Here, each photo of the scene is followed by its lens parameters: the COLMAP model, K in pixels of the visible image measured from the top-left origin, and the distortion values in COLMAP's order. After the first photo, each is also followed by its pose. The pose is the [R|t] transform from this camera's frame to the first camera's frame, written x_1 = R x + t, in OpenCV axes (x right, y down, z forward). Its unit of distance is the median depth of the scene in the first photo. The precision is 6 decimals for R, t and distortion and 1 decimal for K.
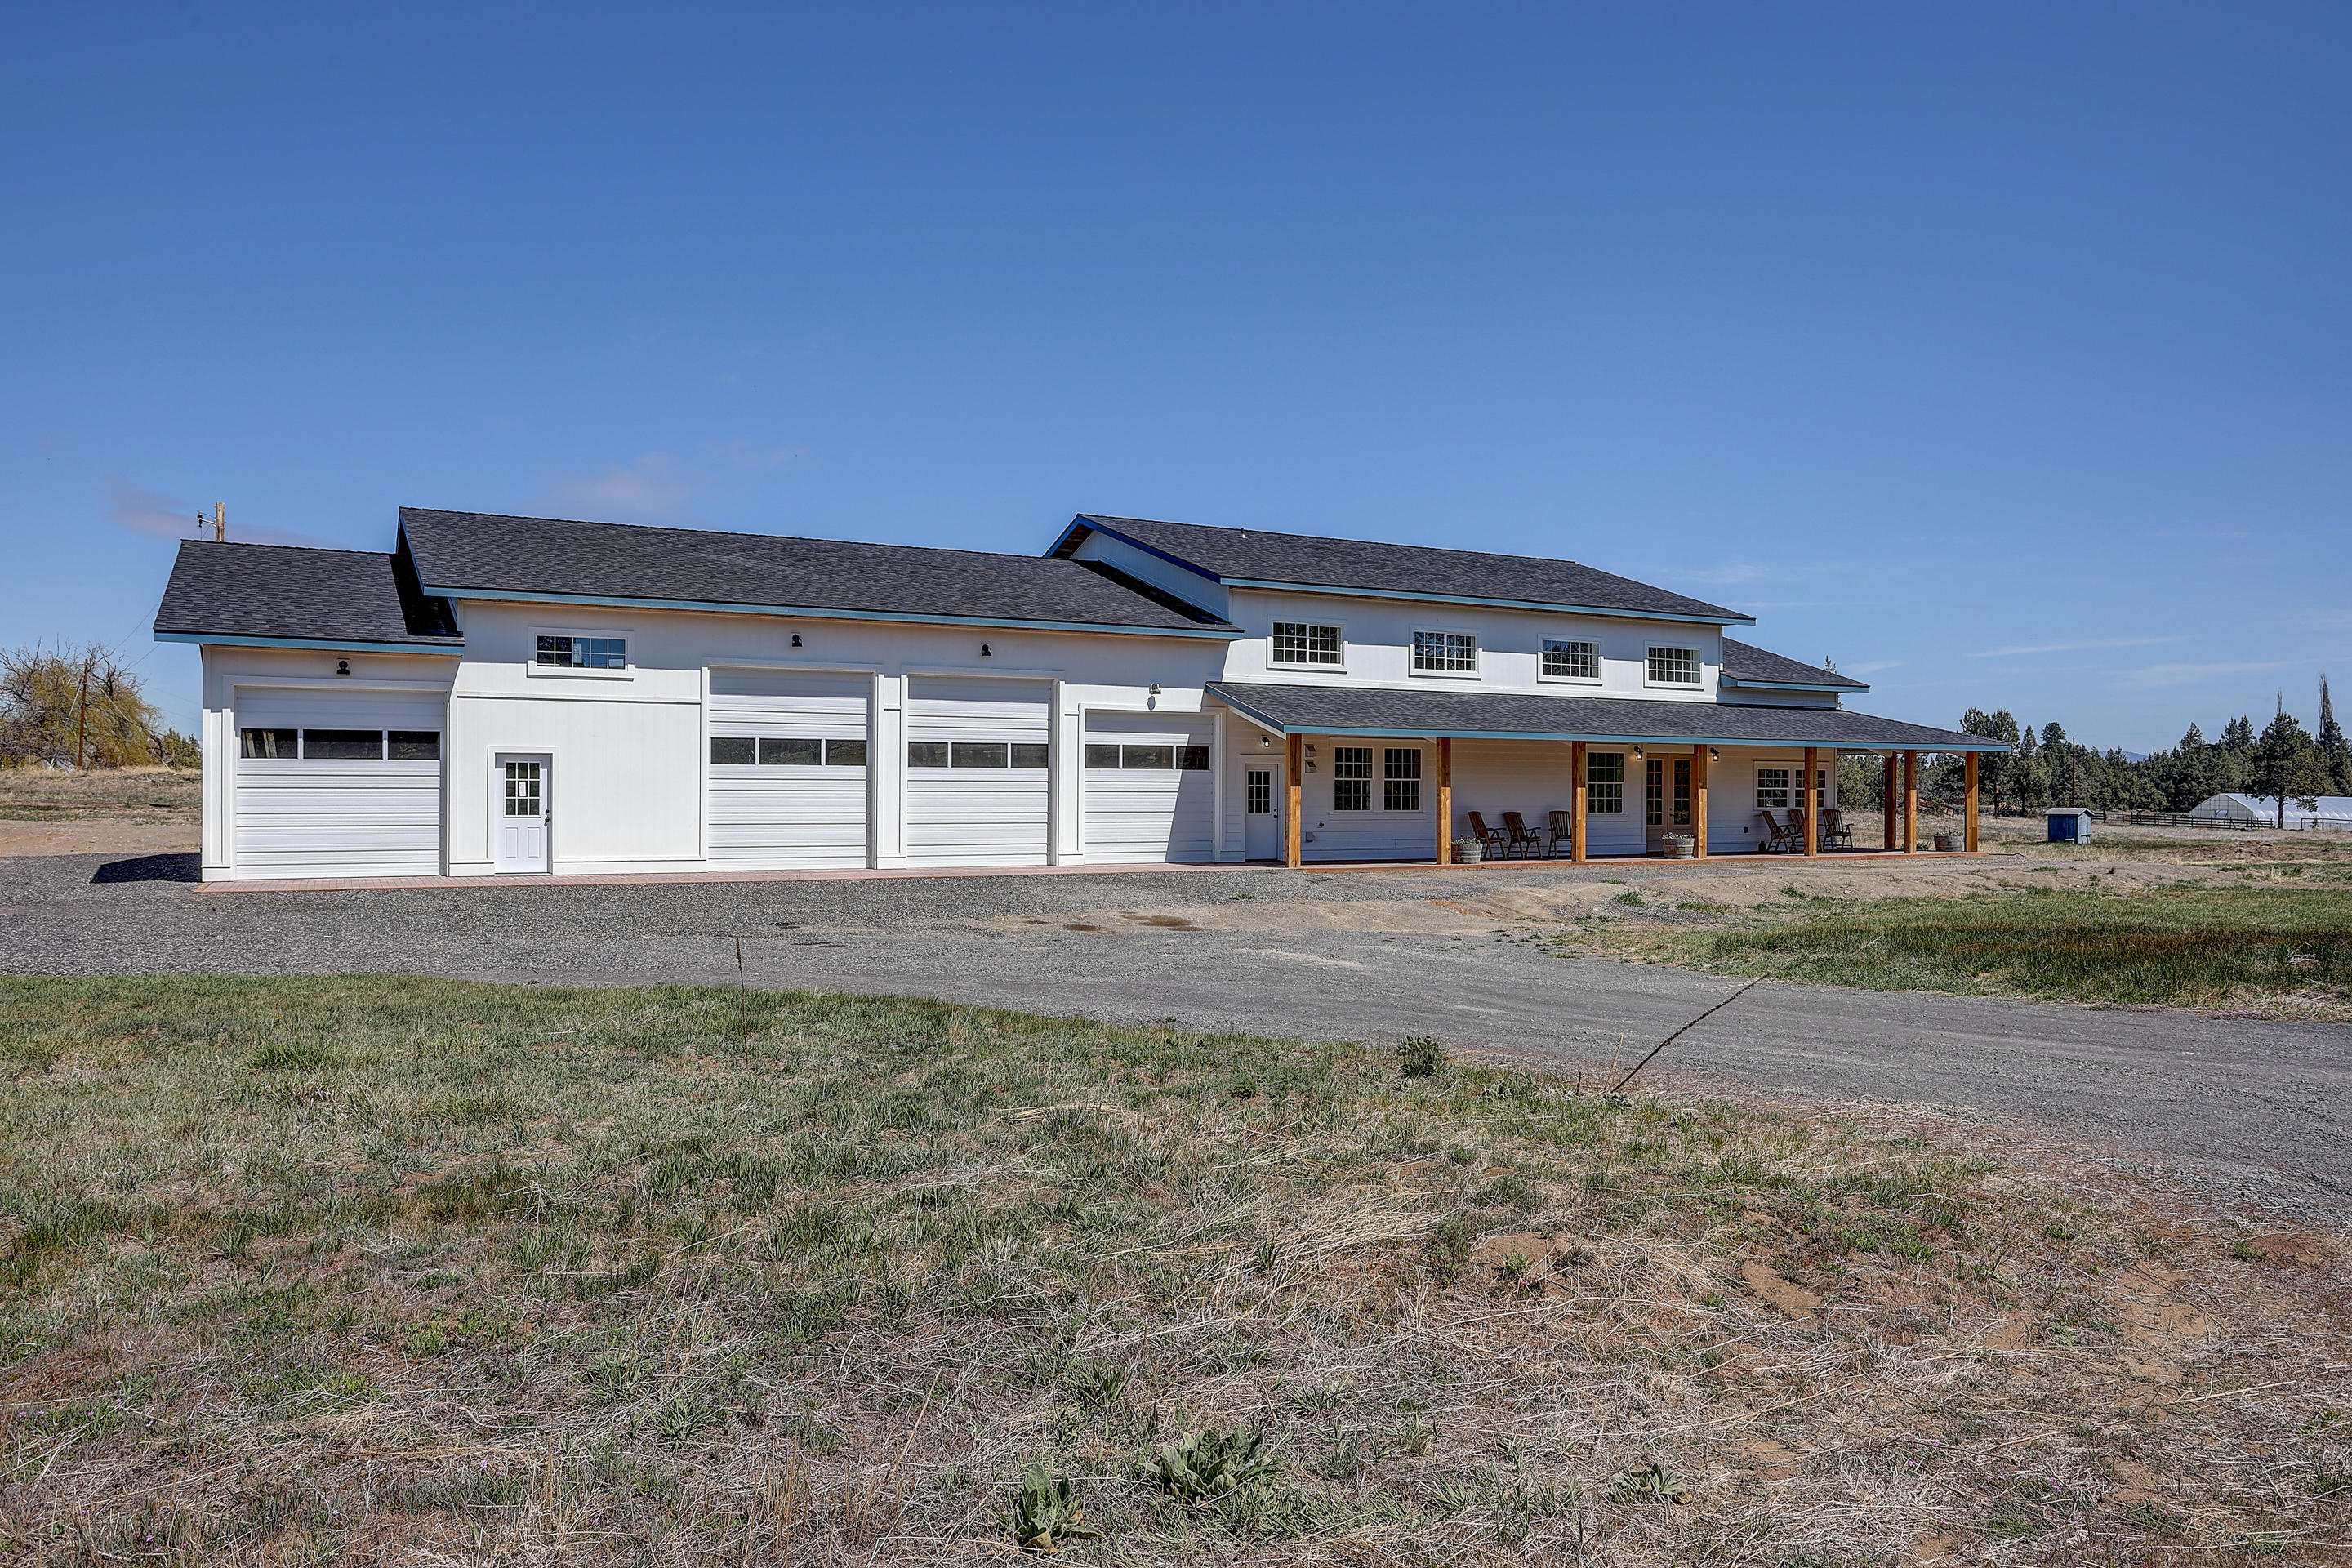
lens RADIAL K [[1539.9, 0, 1180.6], [0, 1539.9, 785.4], [0, 0, 1]] dist [-0.024254, -0.002110]
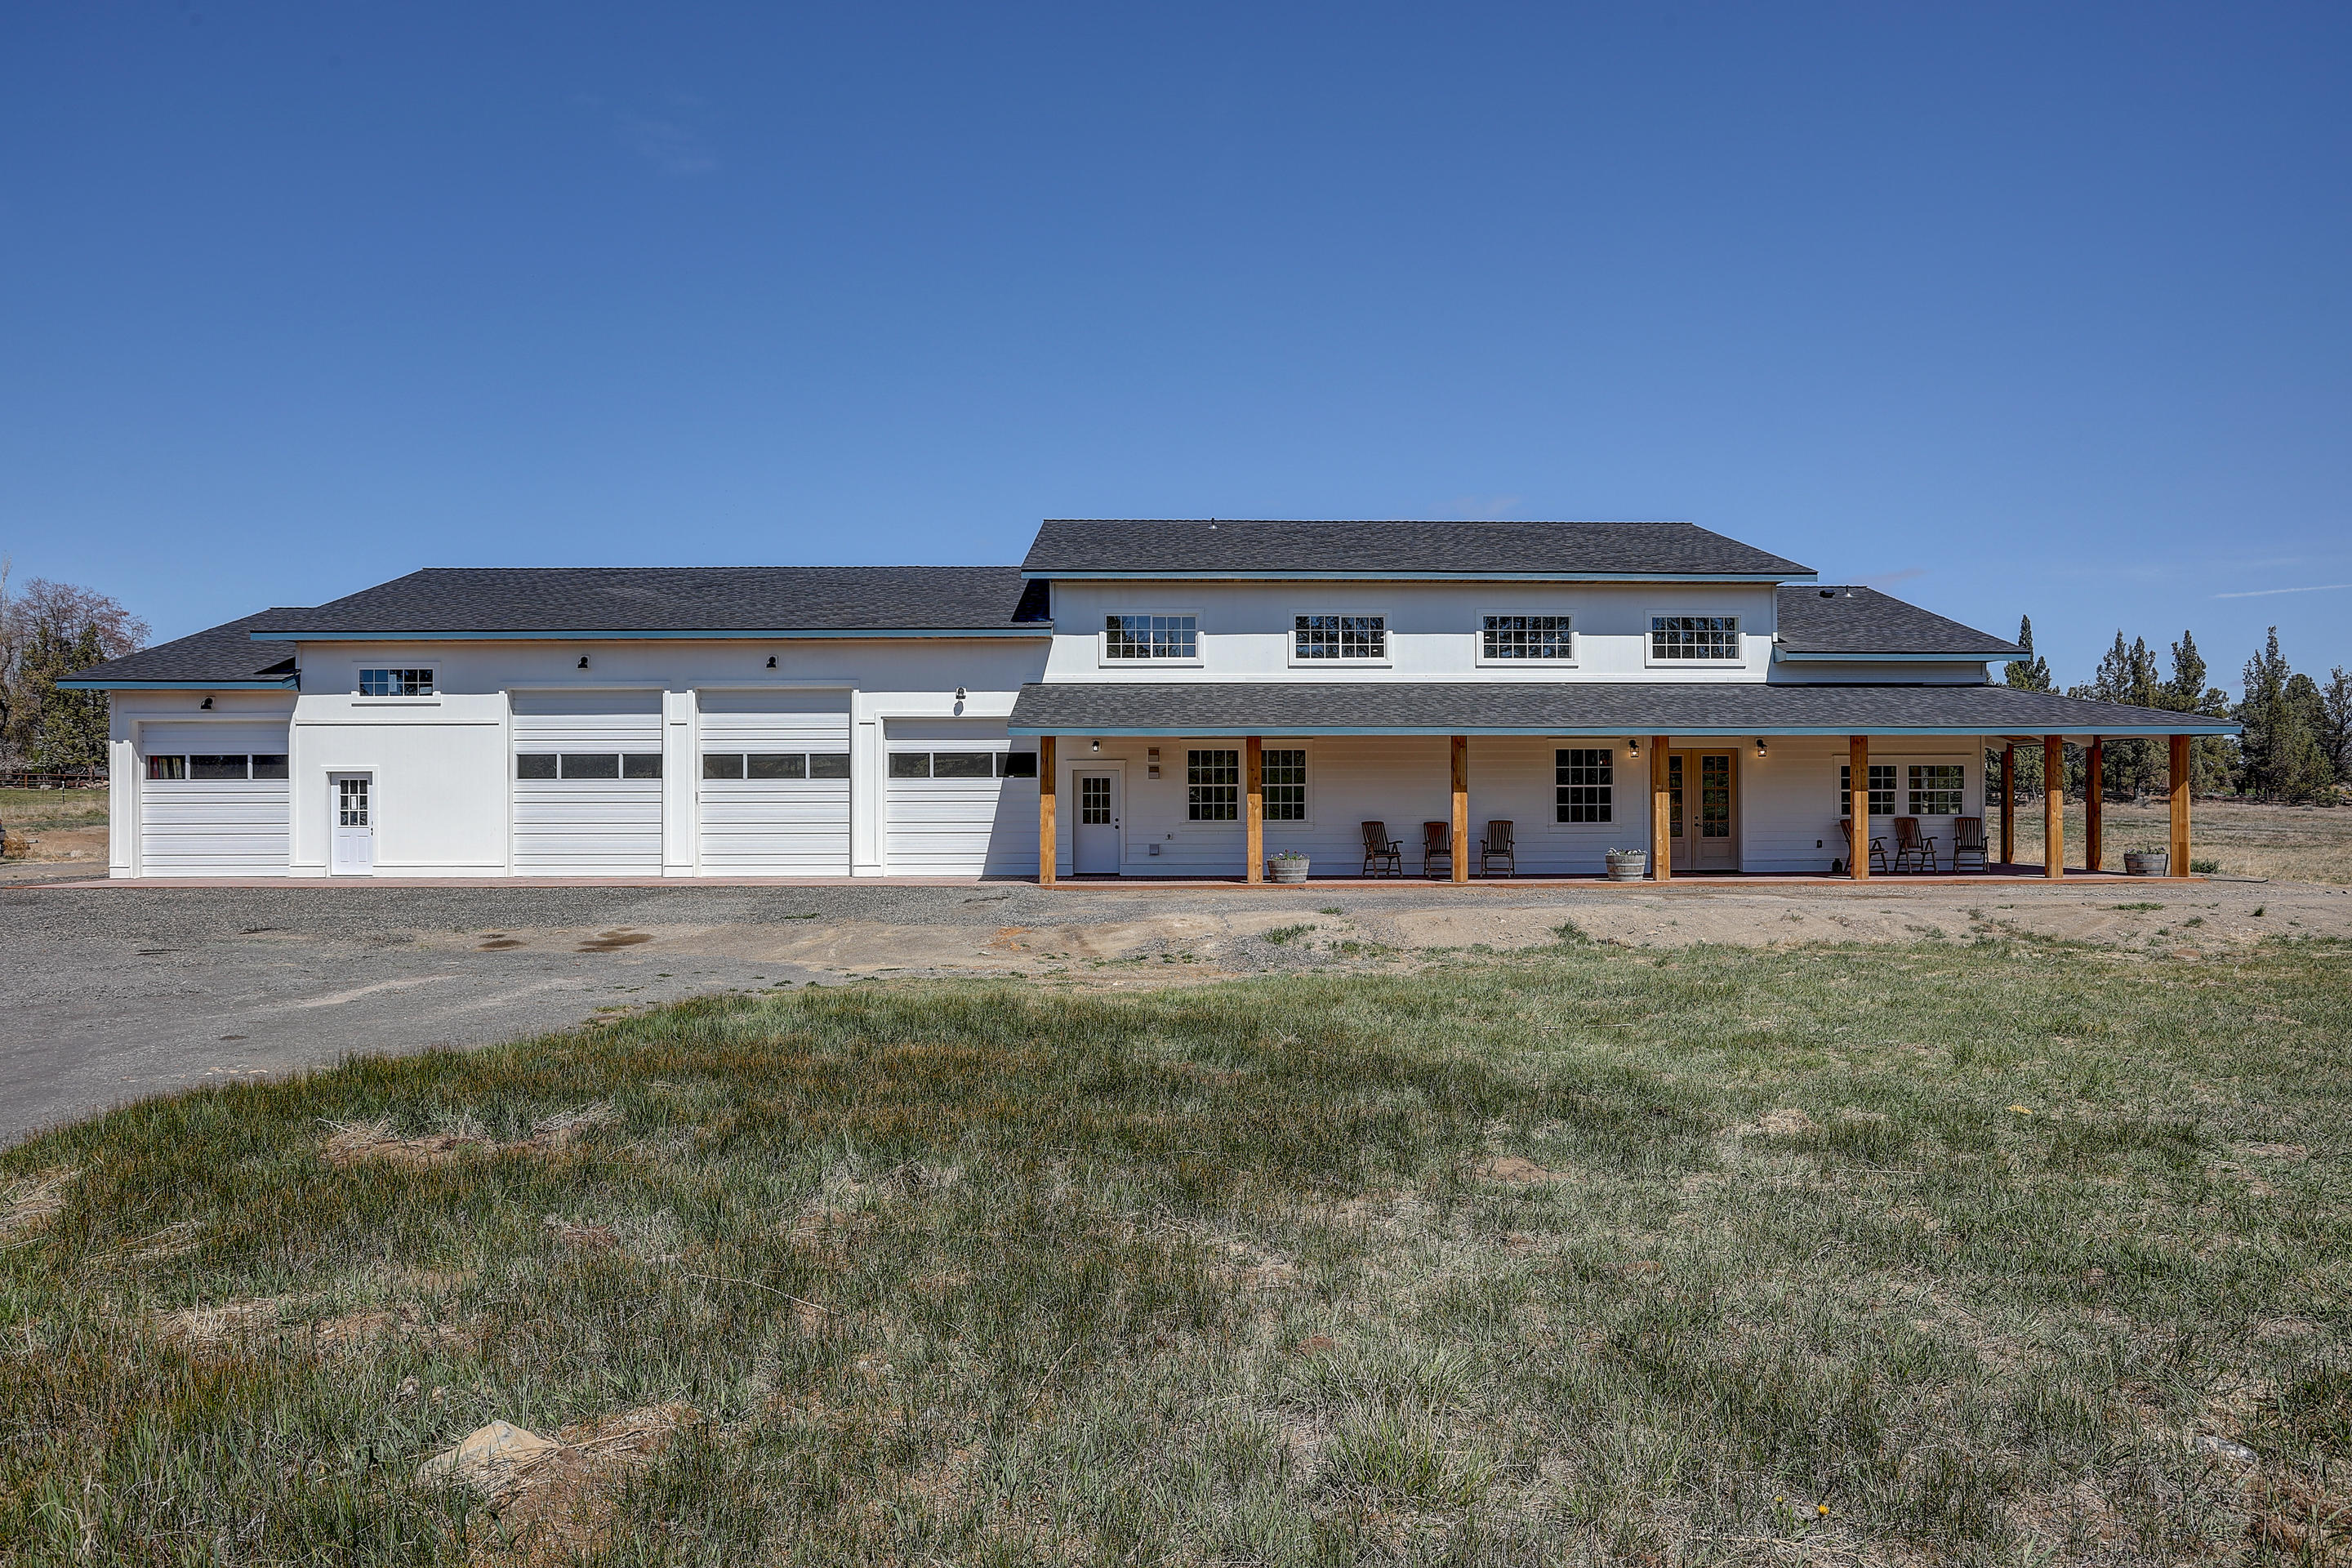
lens RADIAL K [[1445.1, 0, 1176.6], [0, 1445.1, 794.2], [0, 0, 1]] dist [-0.036842, 0.005476]
pose [[0.896922, -0.009160, -0.442094, 0.462719], [0.008685, 0.999957, -0.003098, 0.003521], [0.442104, -0.001061, 0.896963, 0.235844]]
